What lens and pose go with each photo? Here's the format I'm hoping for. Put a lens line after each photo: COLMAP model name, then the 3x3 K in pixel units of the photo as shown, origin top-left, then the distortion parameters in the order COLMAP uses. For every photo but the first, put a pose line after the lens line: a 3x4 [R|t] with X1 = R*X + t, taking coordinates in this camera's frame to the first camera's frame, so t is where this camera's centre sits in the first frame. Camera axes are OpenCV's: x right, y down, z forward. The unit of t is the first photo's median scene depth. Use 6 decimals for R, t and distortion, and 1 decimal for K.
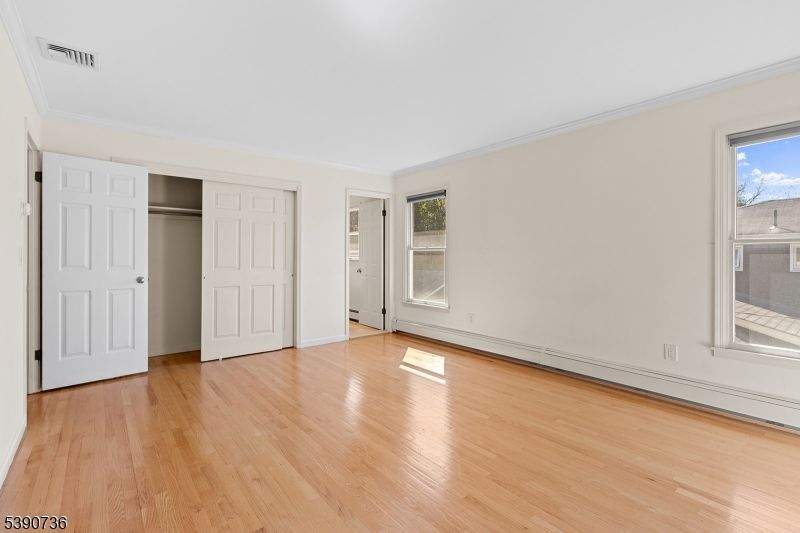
lens RADIAL K [[369.1, 0, 398.5], [0, 369.1, 260.5], [0, 0, 1]] dist [0.002822, 0.000290]
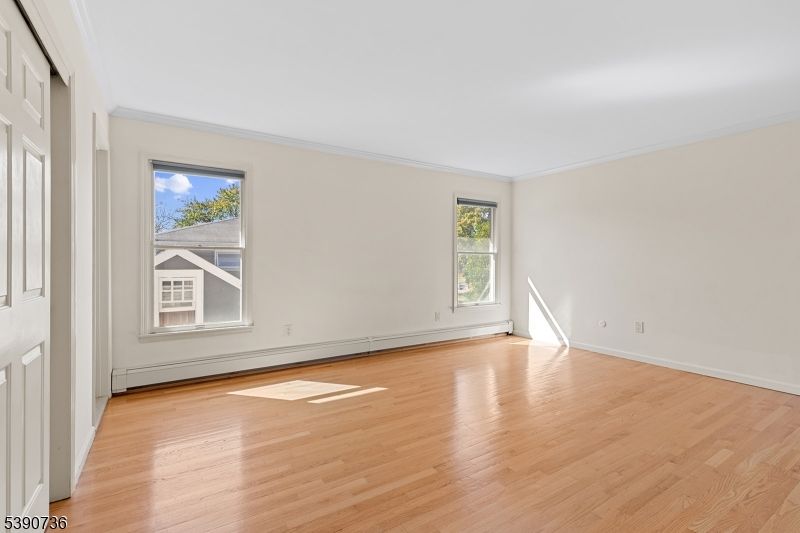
lens RADIAL K [[369.1, 0, 398.5], [0, 369.1, 260.5], [0, 0, 1]] dist [0.002822, 0.000290]
pose [[0.115069, 0.004007, 0.993349, -0.722827], [0.007540, 0.999960, -0.004907, -0.002078], [-0.993329, 0.008055, 0.115035, 0.724649]]
